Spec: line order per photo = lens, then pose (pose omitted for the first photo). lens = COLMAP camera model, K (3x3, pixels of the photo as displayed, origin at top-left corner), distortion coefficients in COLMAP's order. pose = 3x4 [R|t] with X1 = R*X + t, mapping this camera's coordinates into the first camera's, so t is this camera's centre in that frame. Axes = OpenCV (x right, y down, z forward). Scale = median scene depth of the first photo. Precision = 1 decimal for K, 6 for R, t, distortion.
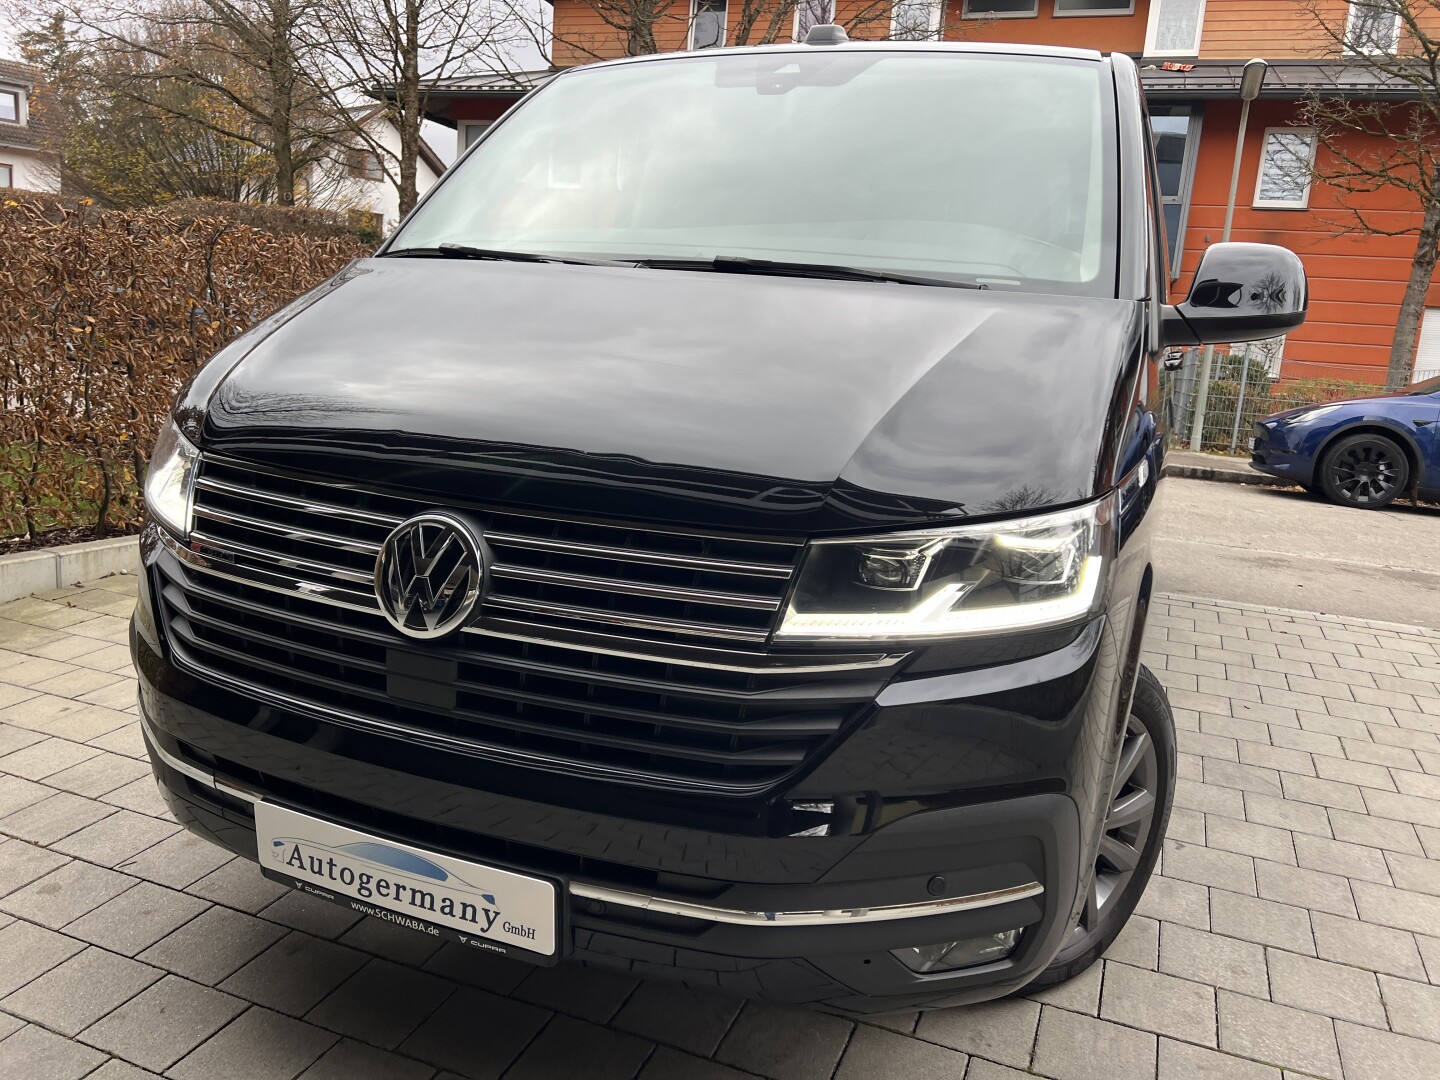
lens RADIAL K [[1095.5, 0, 720.7], [0, 1095.5, 522.3], [0, 0, 1]] dist [0.005989, 0.000370]
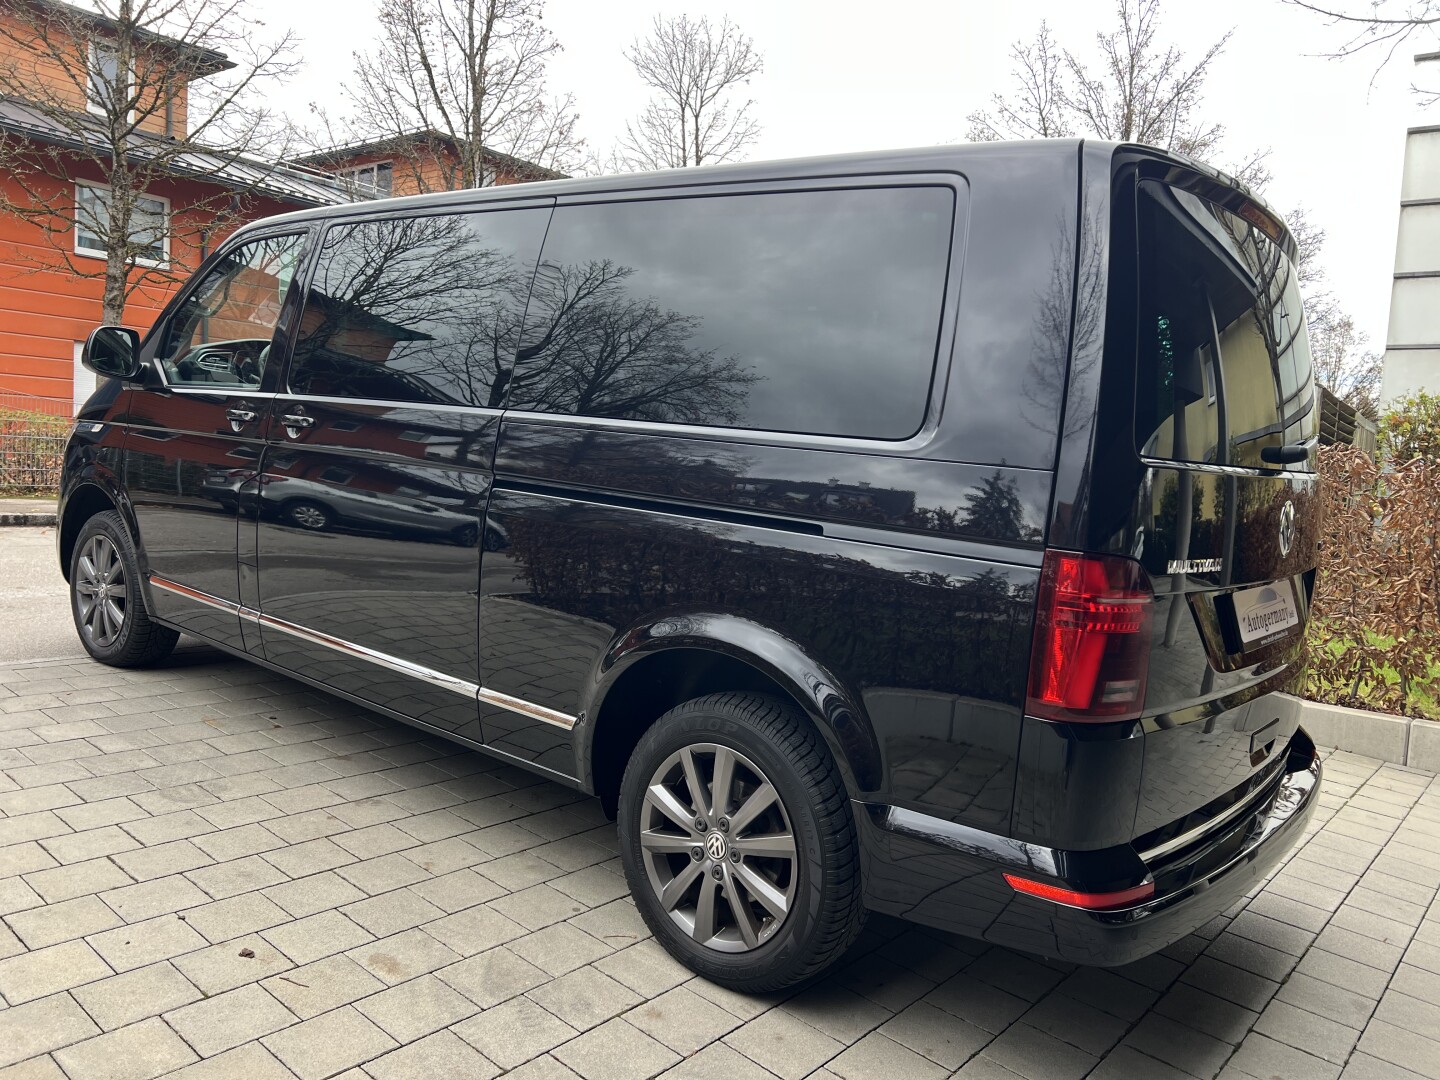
lens RADIAL K [[1089.1, 0, 723.3], [0, 1089.1, 544.0], [0, 0, 1]] dist [0.050628, -0.056979]
pose [[0.298987, -0.131012, 0.945221, -2.057915], [0.120555, 0.987780, 0.098778, -0.324052], [-0.946612, 0.084418, 0.311127, 0.938888]]
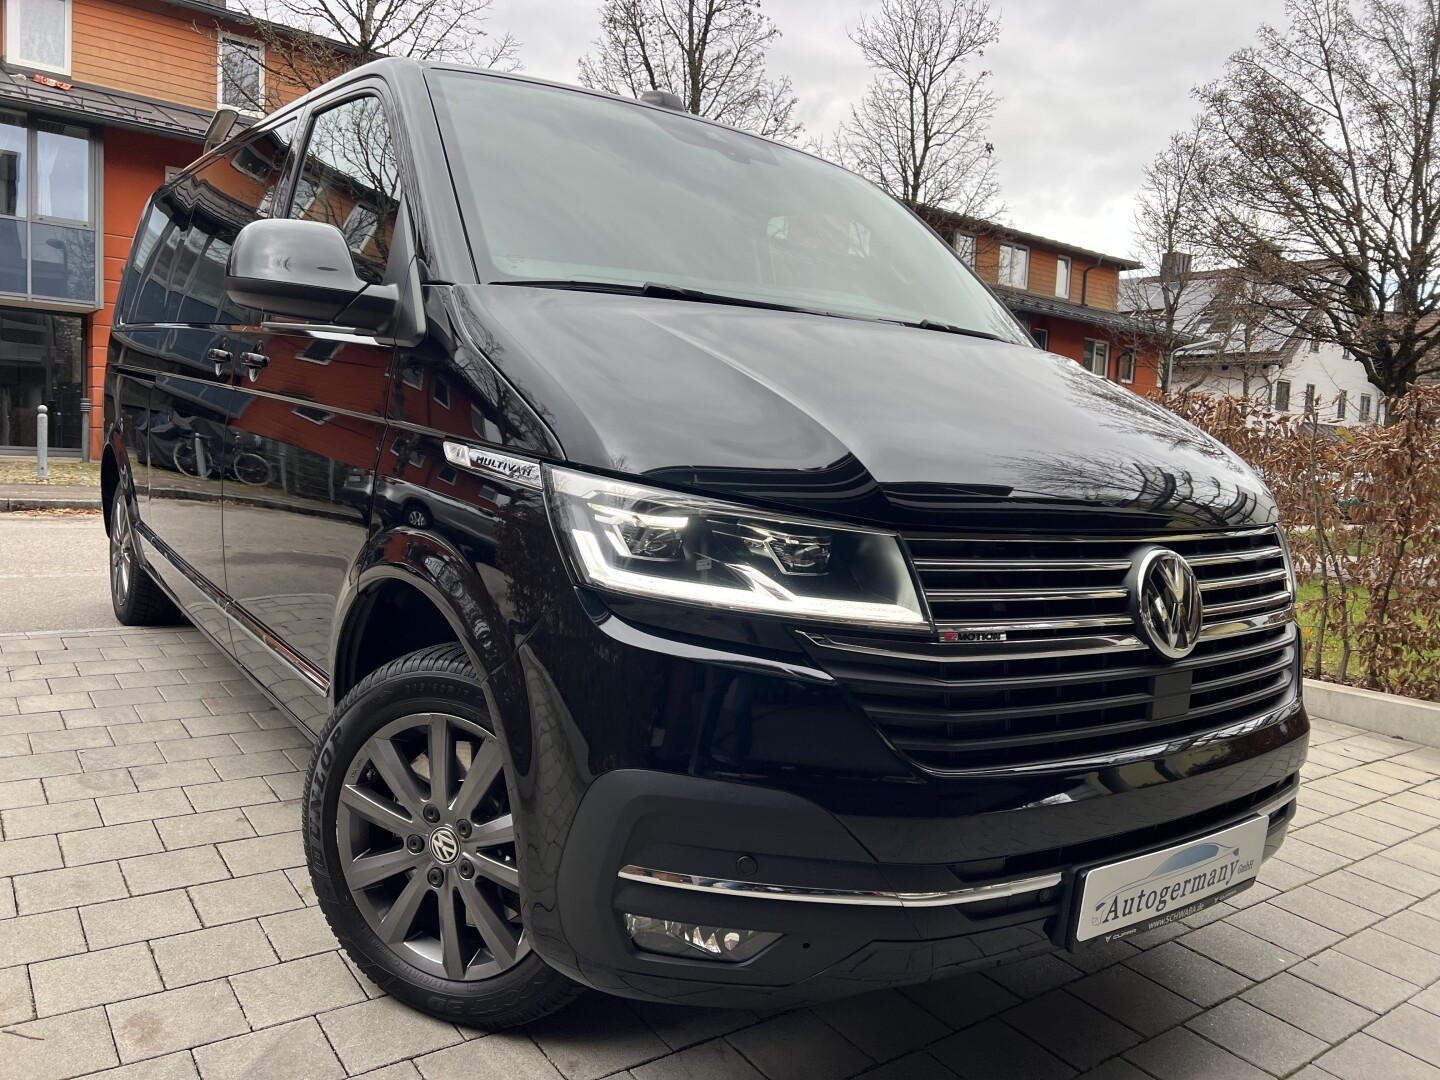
lens RADIAL K [[1080.7, 0, 709.1], [0, 1080.7, 532.4], [0, 0, 1]] dist [0.056777, -0.054825]
pose [[0.522710, -0.113647, 0.844902, -1.414142], [0.131045, 0.990007, 0.052092, -0.140935], [-0.842379, 0.083491, 0.532379, 0.763837]]
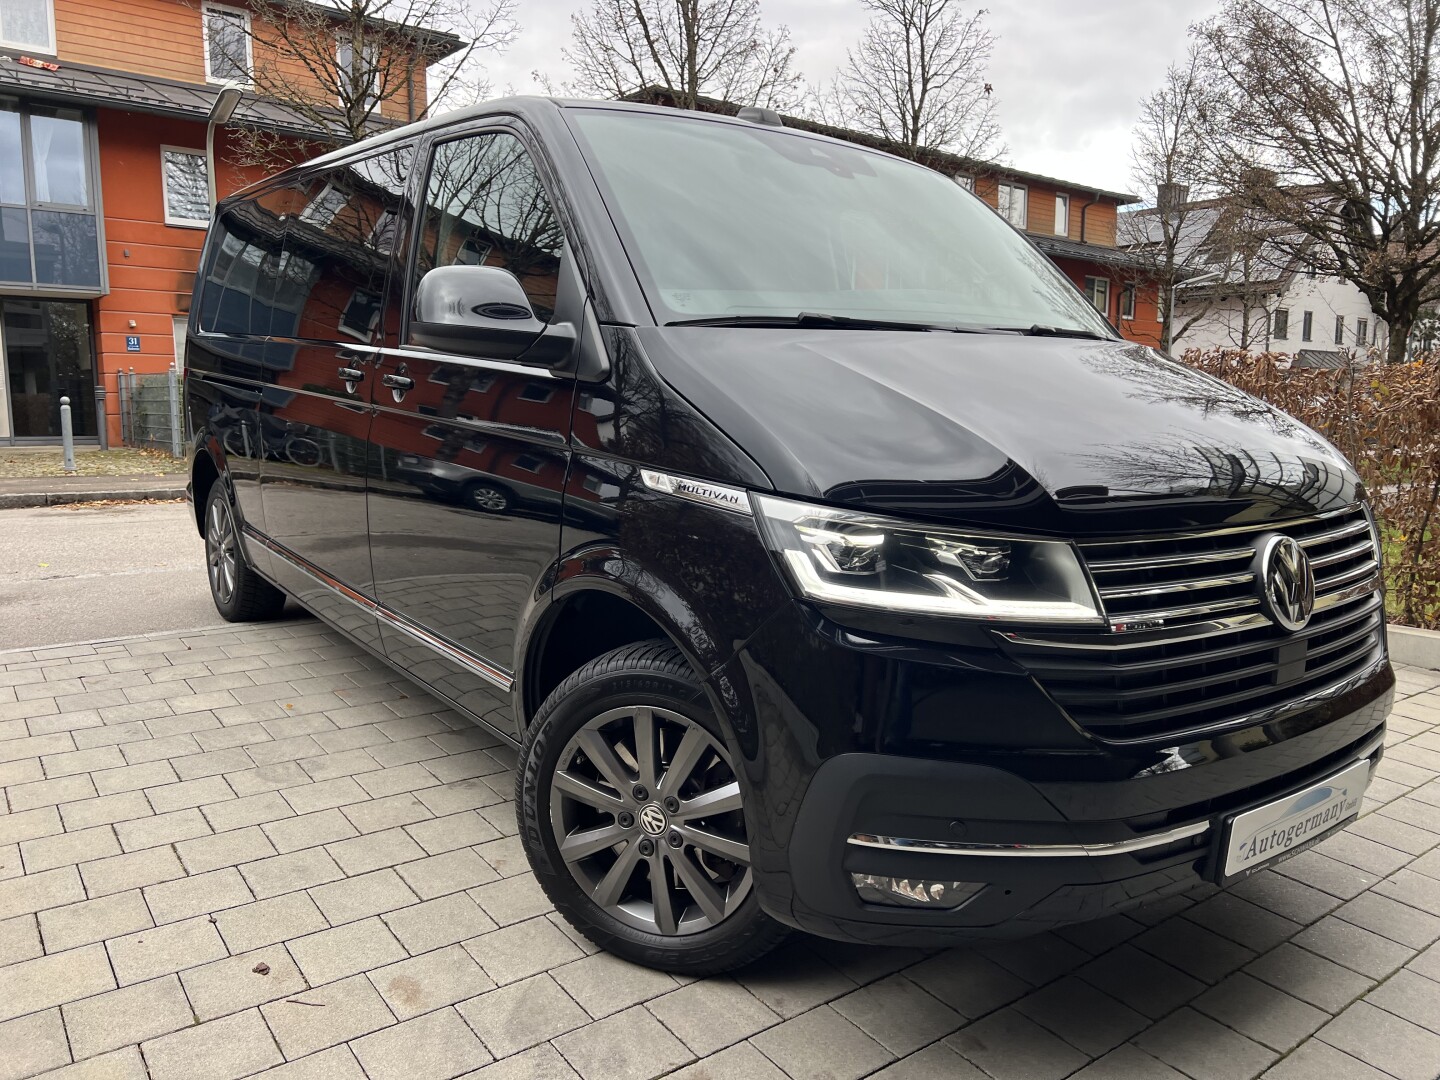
lens RADIAL K [[1084.5, 0, 725.6], [0, 1084.5, 538.1], [0, 0, 1]] dist [0.060614, -0.067733]
pose [[0.502223, -0.180109, 0.845774, -1.642503], [0.176042, 0.978882, 0.103920, -0.249669], [-0.846629, 0.096701, 0.523324, 0.845146]]
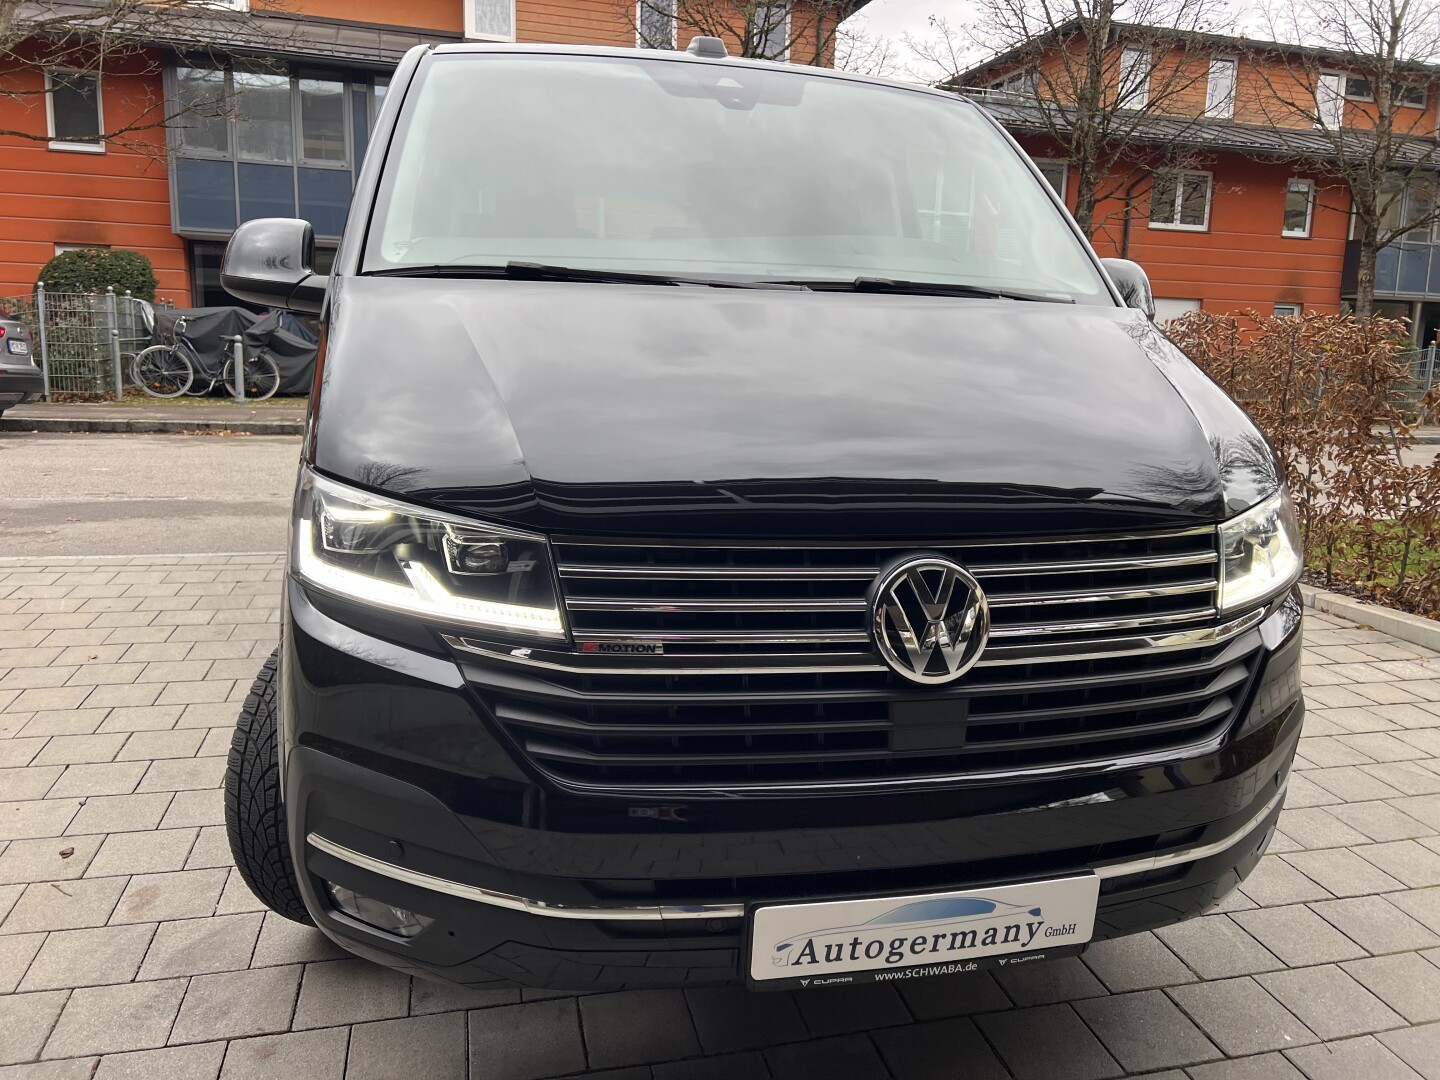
lens RADIAL K [[1079.3, 0, 722.2], [0, 1079.3, 531.5], [0, 0, 1]] dist [0.085203, -0.097730]
pose [[0.806996, -0.148119, 0.571681, -0.931432], [0.128868, 0.988875, 0.074299, -0.123048], [-0.576326, 0.013712, 0.817105, 0.295331]]
